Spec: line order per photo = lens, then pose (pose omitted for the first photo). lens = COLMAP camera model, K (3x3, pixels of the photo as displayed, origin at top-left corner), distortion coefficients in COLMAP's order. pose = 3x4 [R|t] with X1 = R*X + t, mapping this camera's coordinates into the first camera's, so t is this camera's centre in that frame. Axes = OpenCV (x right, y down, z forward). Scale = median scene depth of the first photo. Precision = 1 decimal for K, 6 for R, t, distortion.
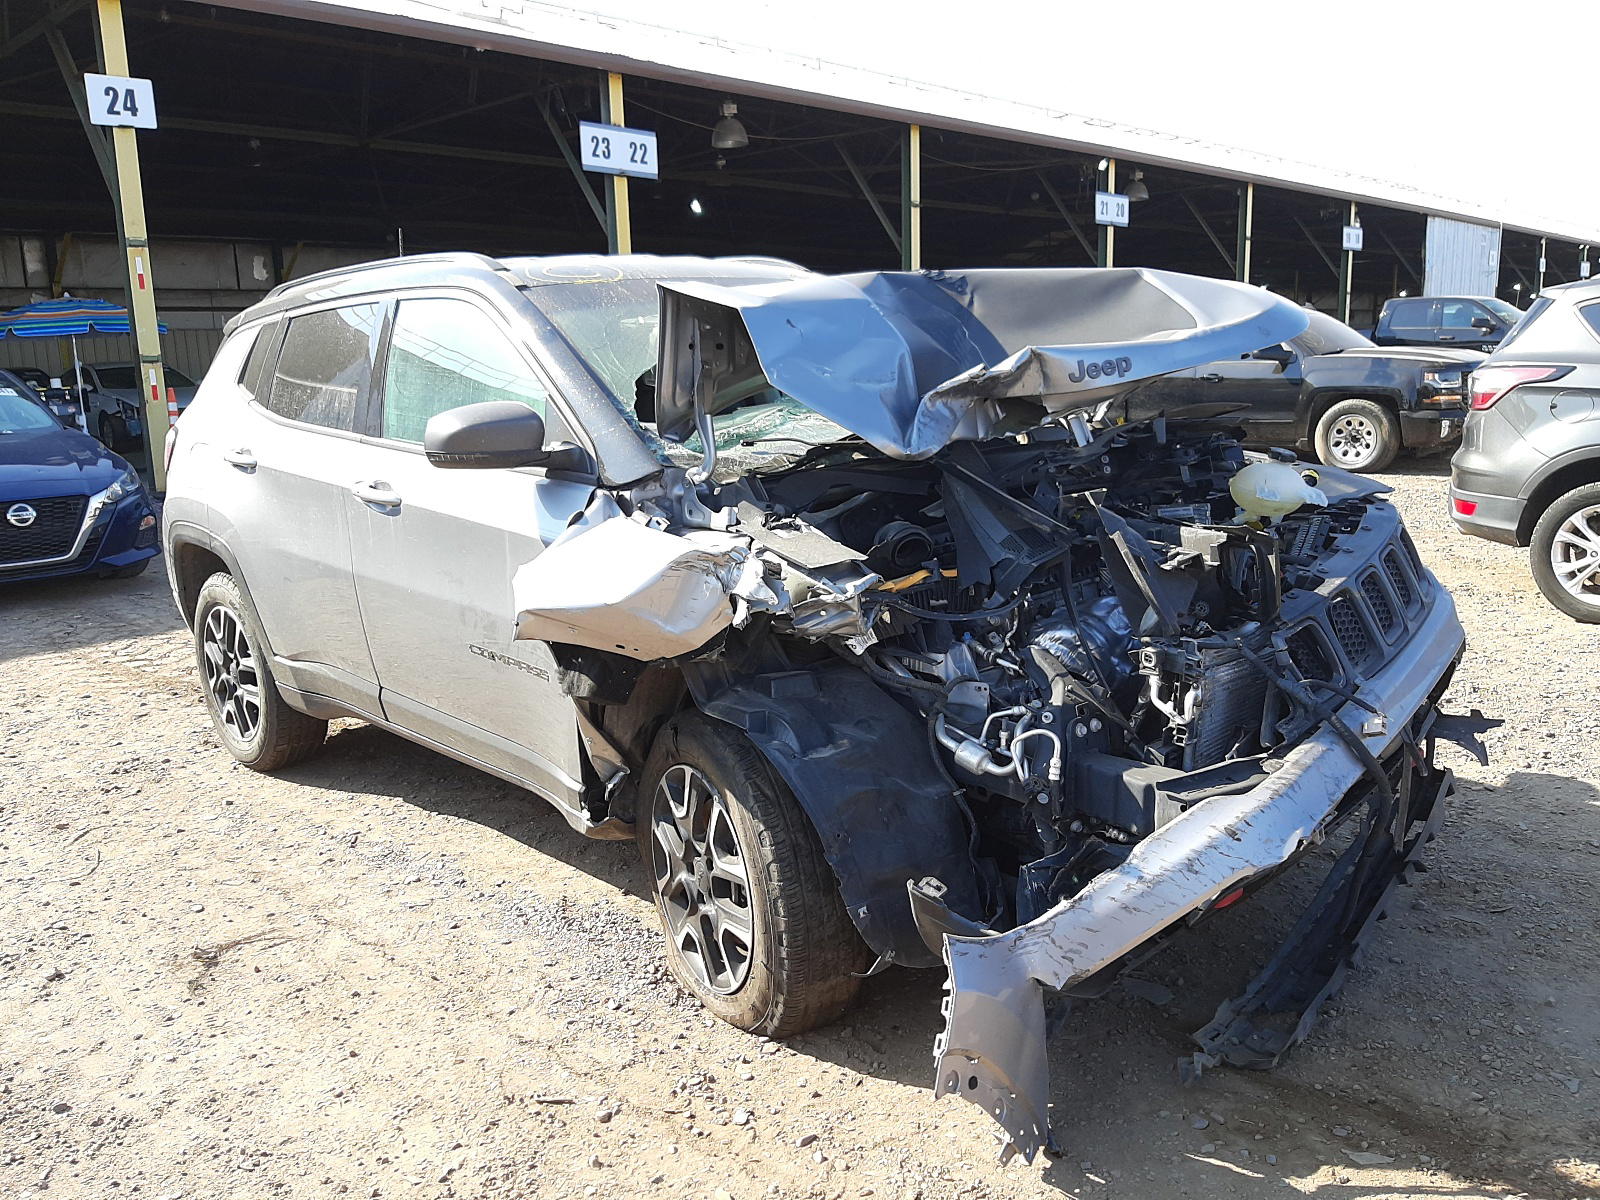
lens RADIAL K [[1297.1, 0, 800.0], [0, 1297.1, 600.0], [0, 0, 1]] dist [0.003463, 0.000805]
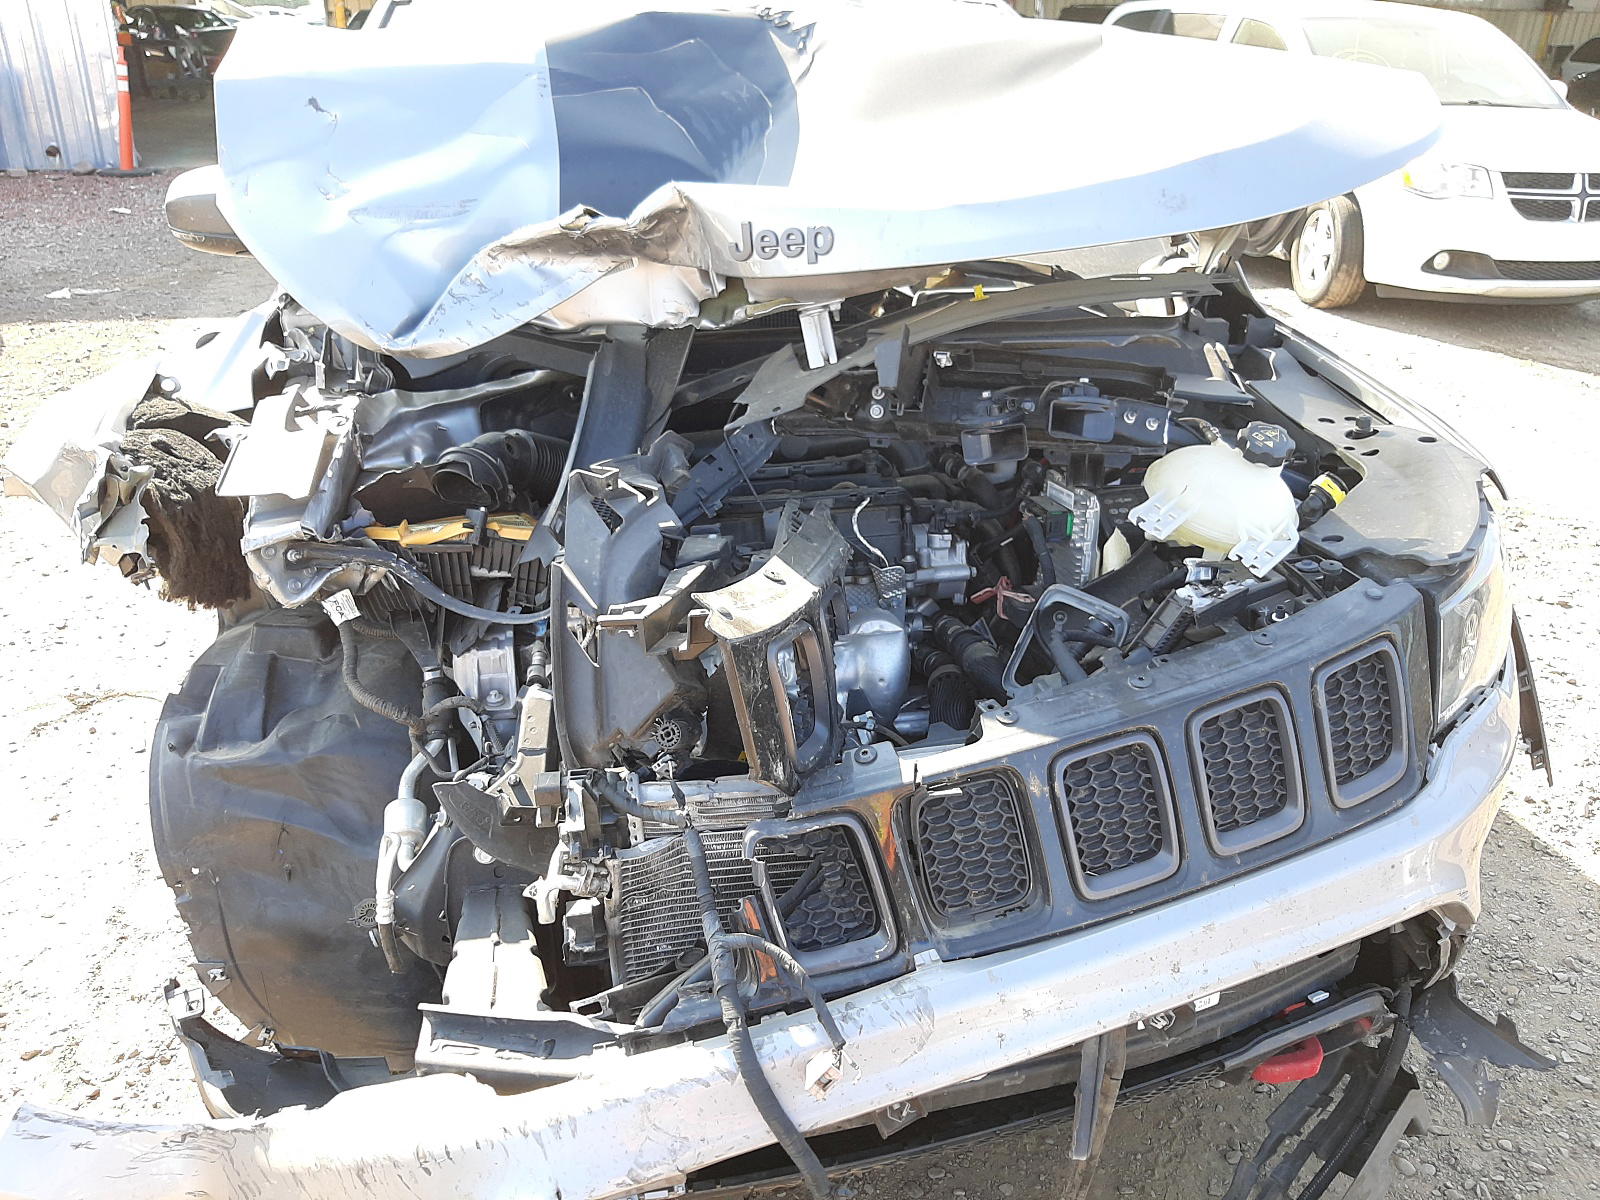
lens RADIAL K [[1297.1, 0, 800.0], [0, 1297.1, 600.0], [0, 0, 1]] dist [0.003463, 0.000805]
pose [[0.853590, 0.269079, -0.446072, 0.548872], [-0.166593, 0.952305, 0.255661, -0.183375], [0.493590, -0.143917, 0.857705, 0.528472]]
